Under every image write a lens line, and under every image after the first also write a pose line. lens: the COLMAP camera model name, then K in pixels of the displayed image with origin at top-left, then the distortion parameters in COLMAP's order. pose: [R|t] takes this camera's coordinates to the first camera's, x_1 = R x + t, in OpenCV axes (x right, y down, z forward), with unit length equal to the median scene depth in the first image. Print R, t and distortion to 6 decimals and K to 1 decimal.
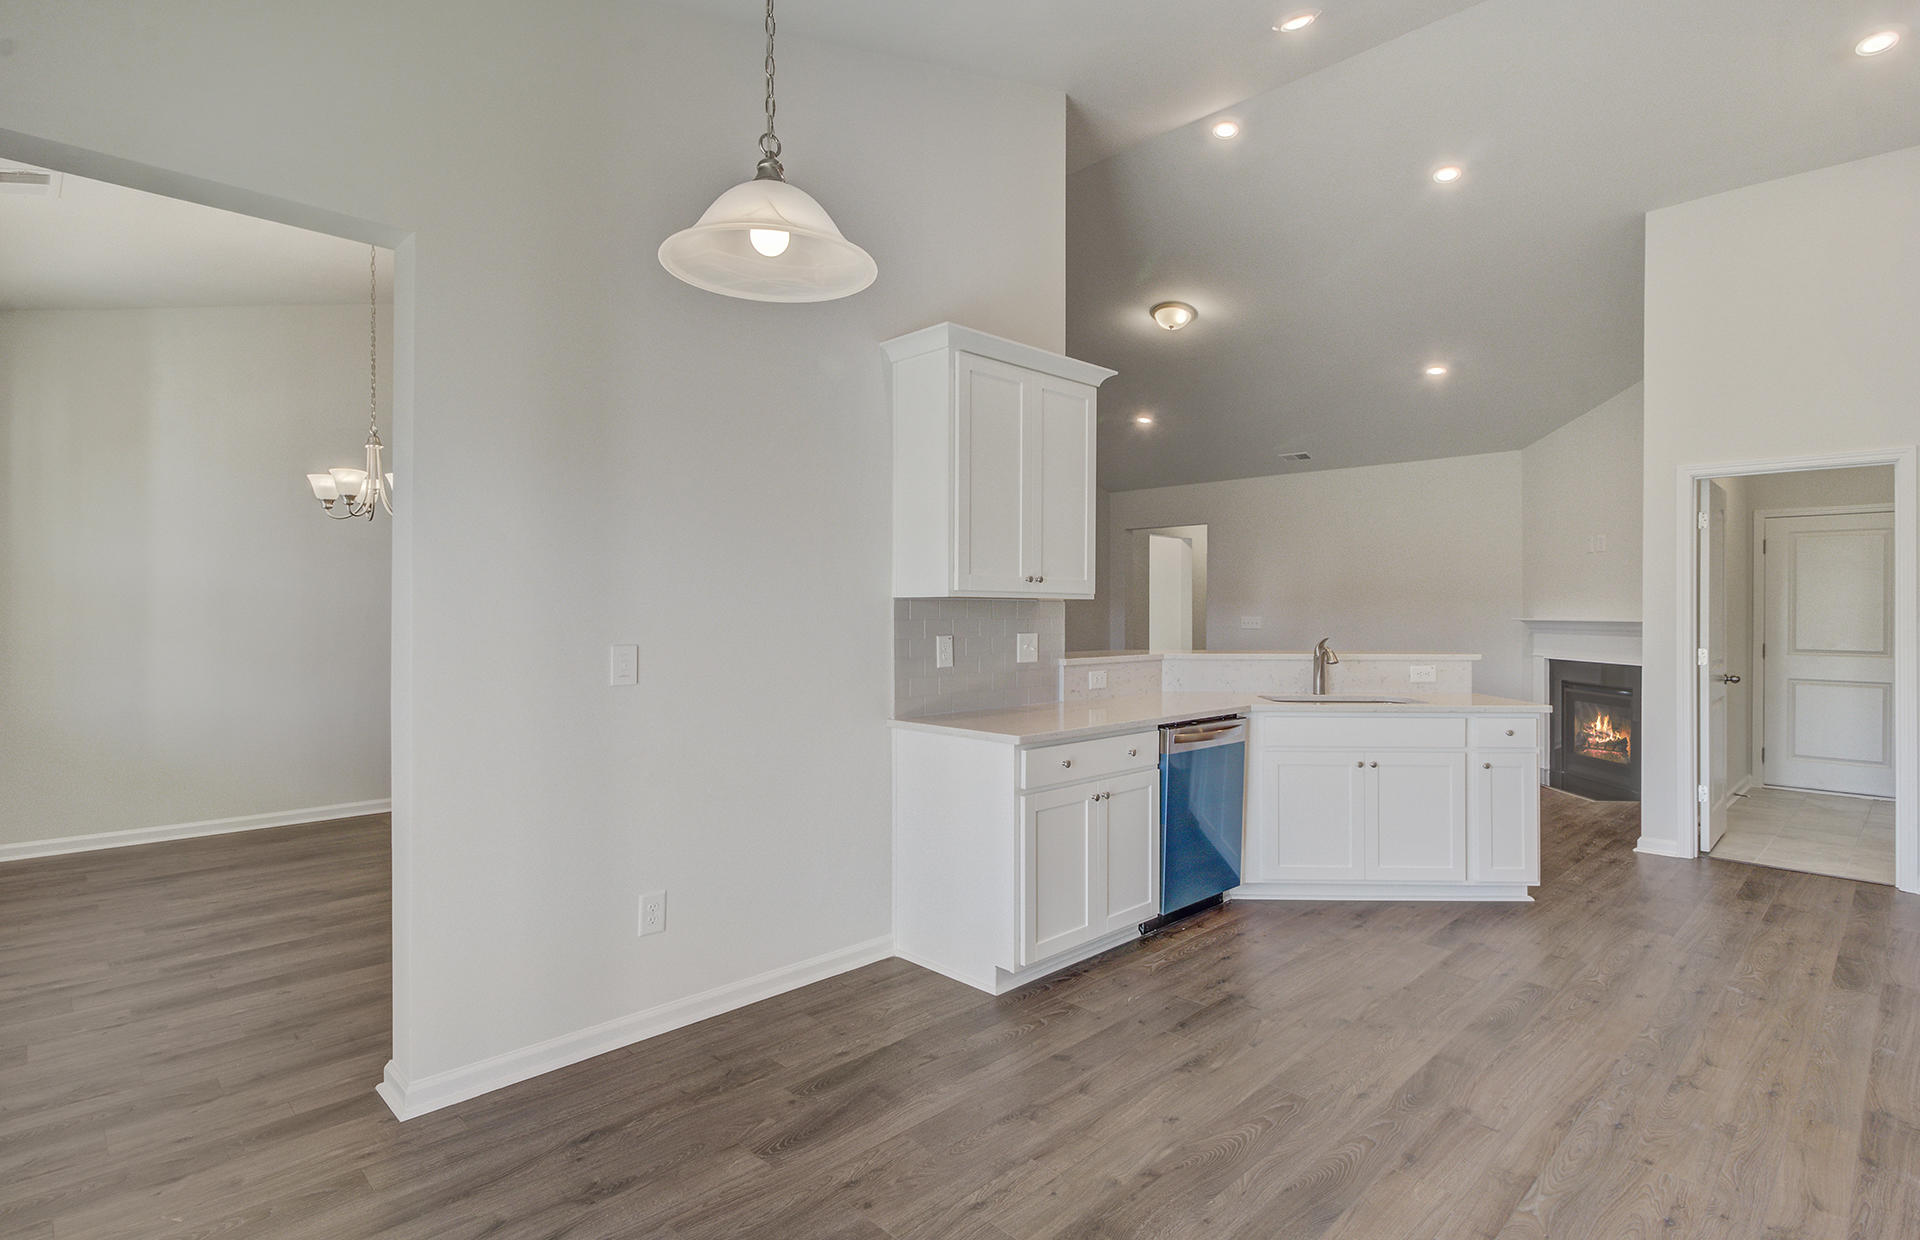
lens RADIAL K [[949.3, 0, 959.1], [0, 949.3, 610.1], [0, 0, 1]] dist [0.014354, -0.010935]
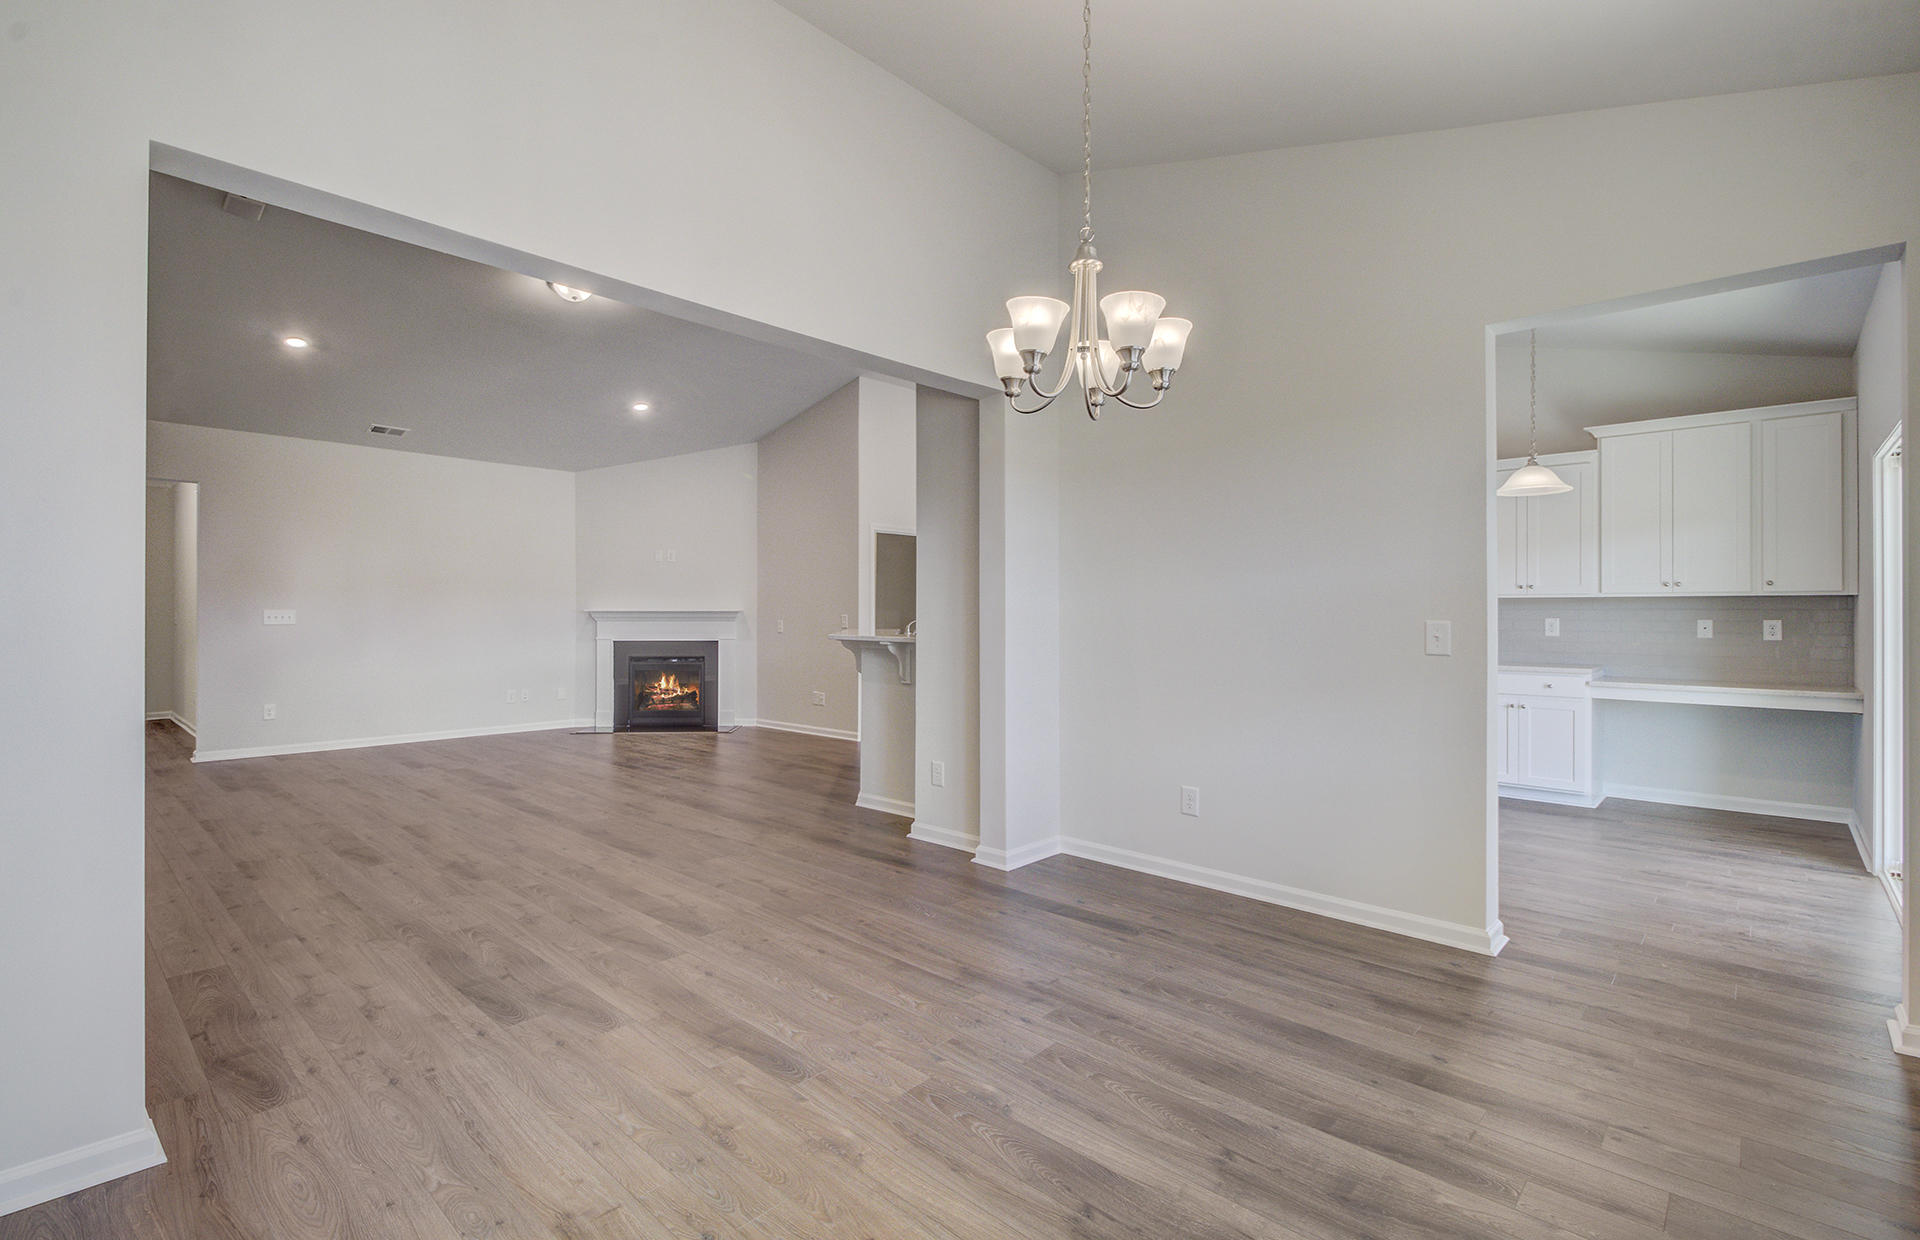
lens RADIAL K [[865.2, 0, 961.0], [0, 865.2, 611.1], [0, 0, 1]] dist [-0.001053, -0.000465]
pose [[-0.043177, -0.007019, 0.999043, -1.549367], [-0.002311, 0.999973, 0.006926, 0.010165], [-0.999065, -0.002010, -0.043192, 1.562465]]
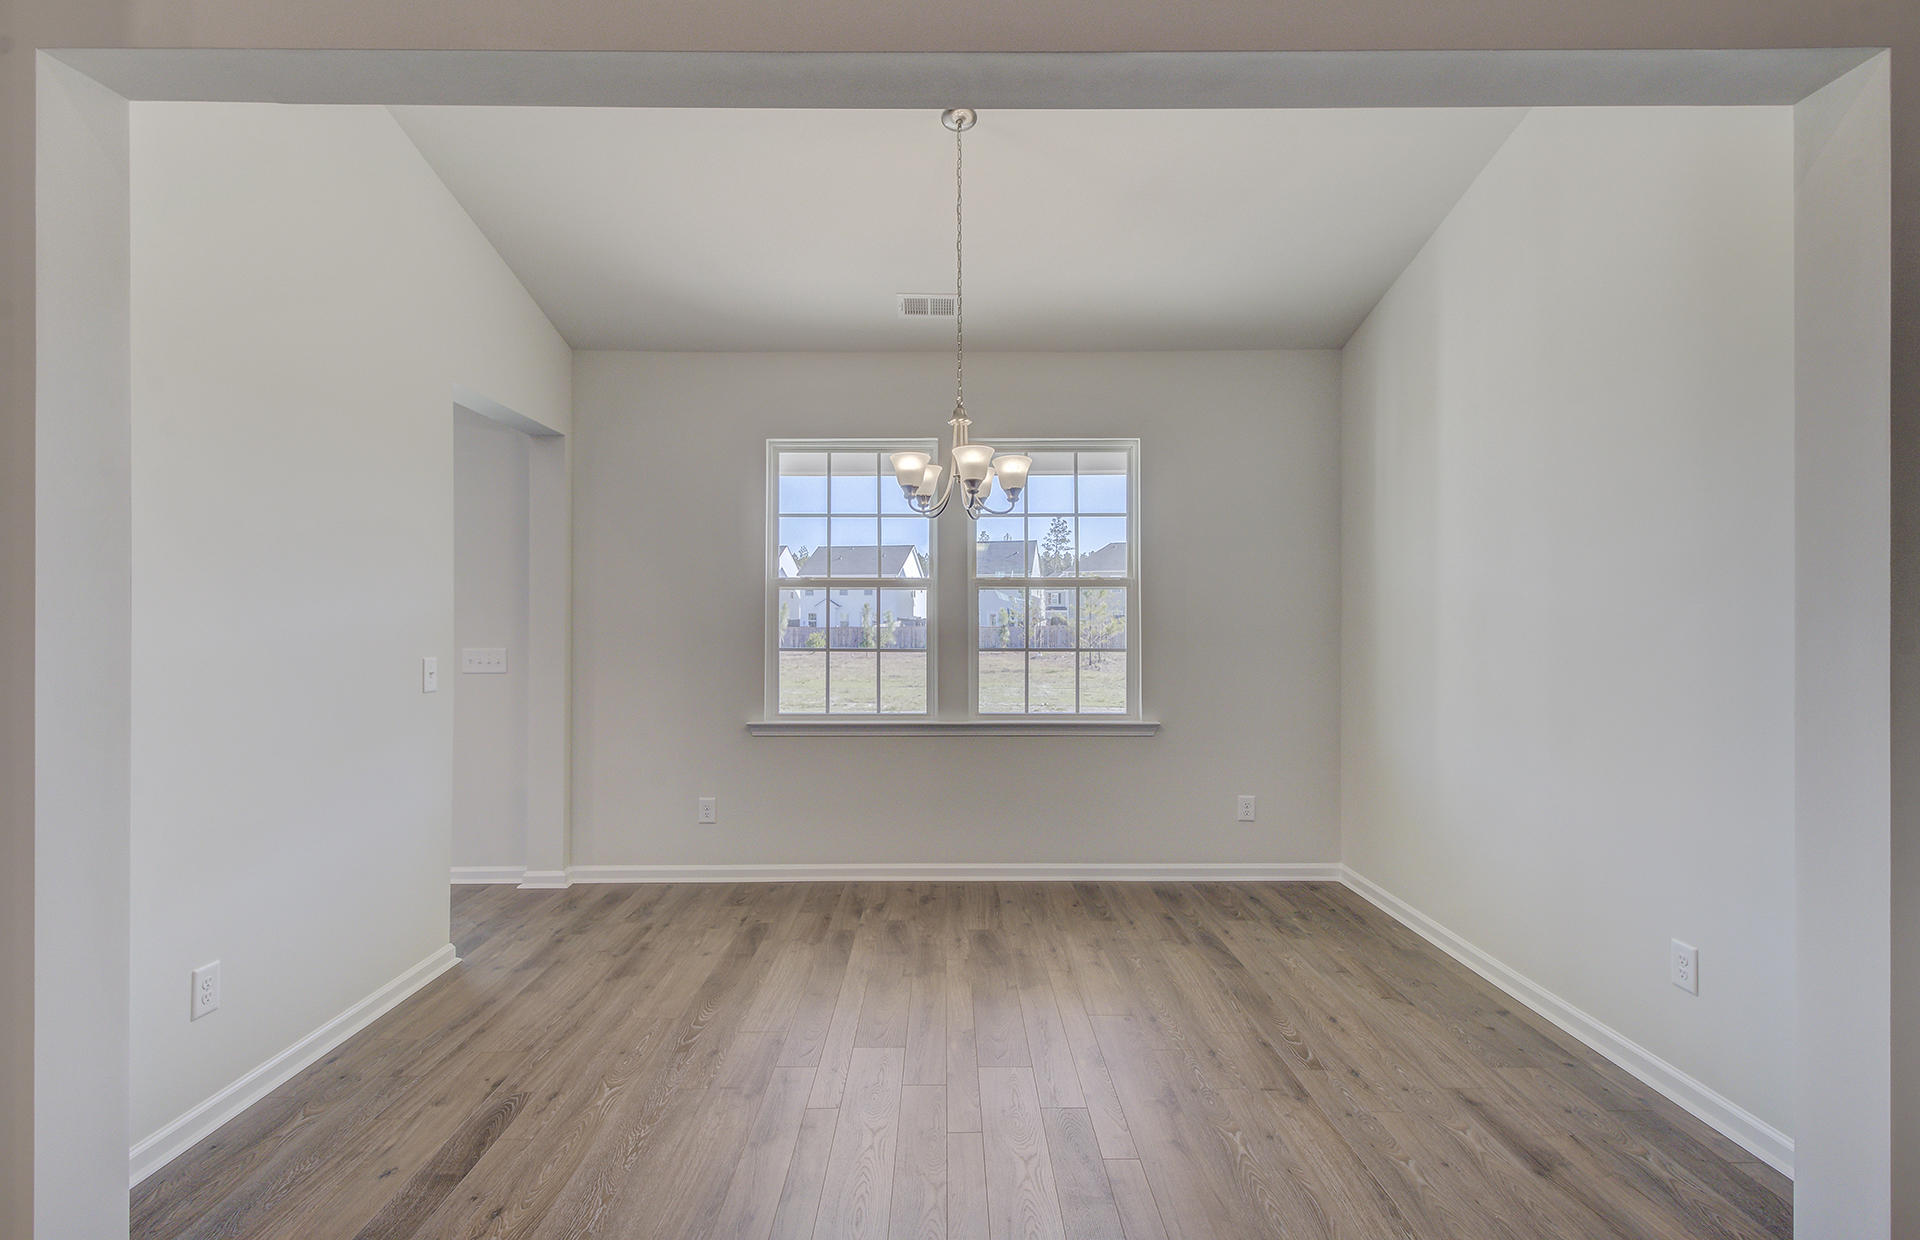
lens RADIAL K [[939.3, 0, 951.1], [0, 939.3, 619.6], [0, 0, 1]] dist [-0.023227, -0.000142]
pose [[-0.696091, -0.003651, -0.717944, -0.099118], [0.000495, 0.999984, -0.005565, -0.002826], [0.717954, -0.004230, -0.696078, 2.177609]]
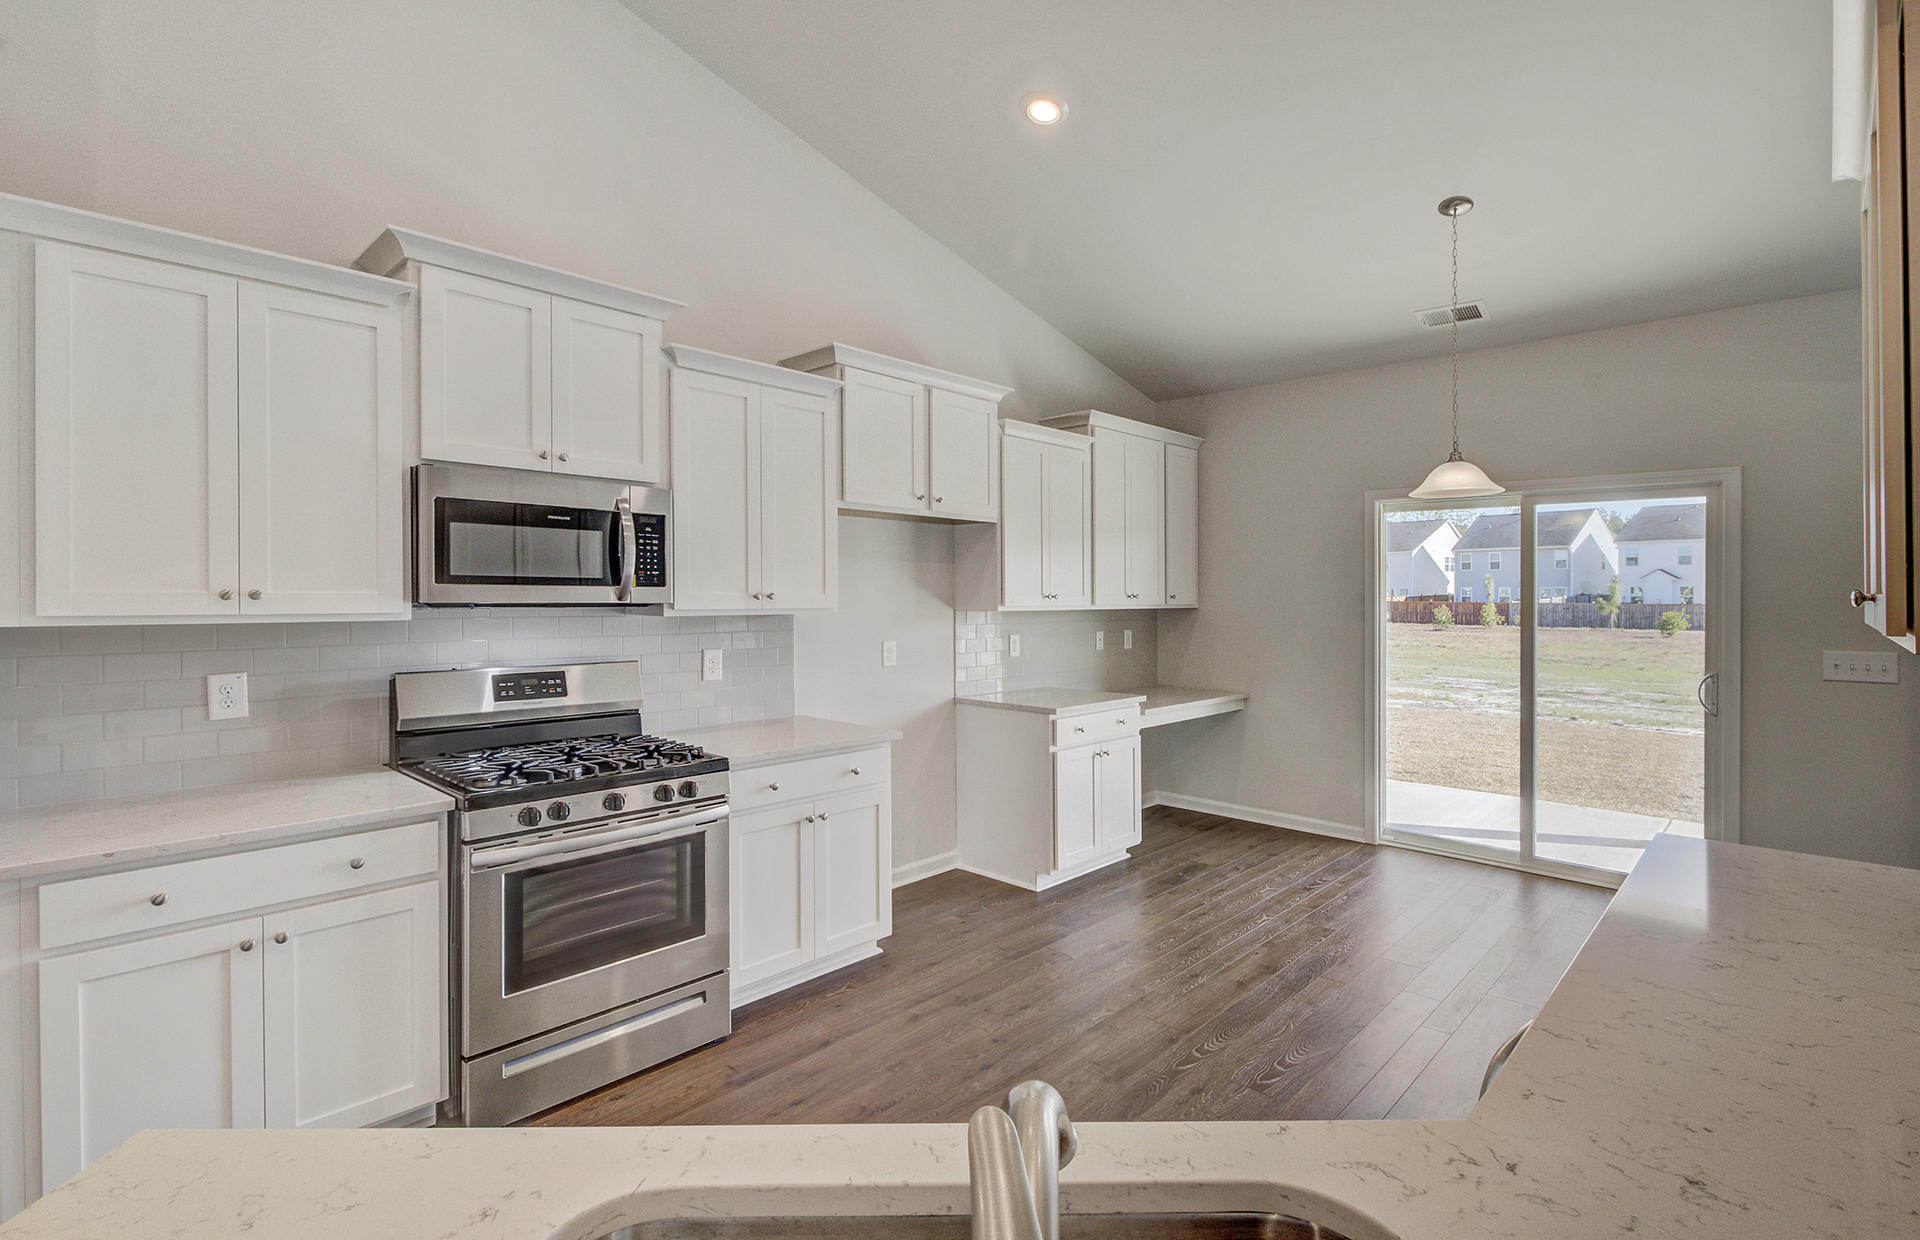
lens RADIAL K [[855.8, 0, 955.7], [0, 855.8, 600.7], [0, 0, 1]] dist [-0.002249, -0.000284]
pose [[-0.999858, -0.005454, -0.015951, 0.613912], [-0.005510, 0.999979, 0.003474, -0.031583], [0.015932, 0.003561, -0.999867, 1.682789]]
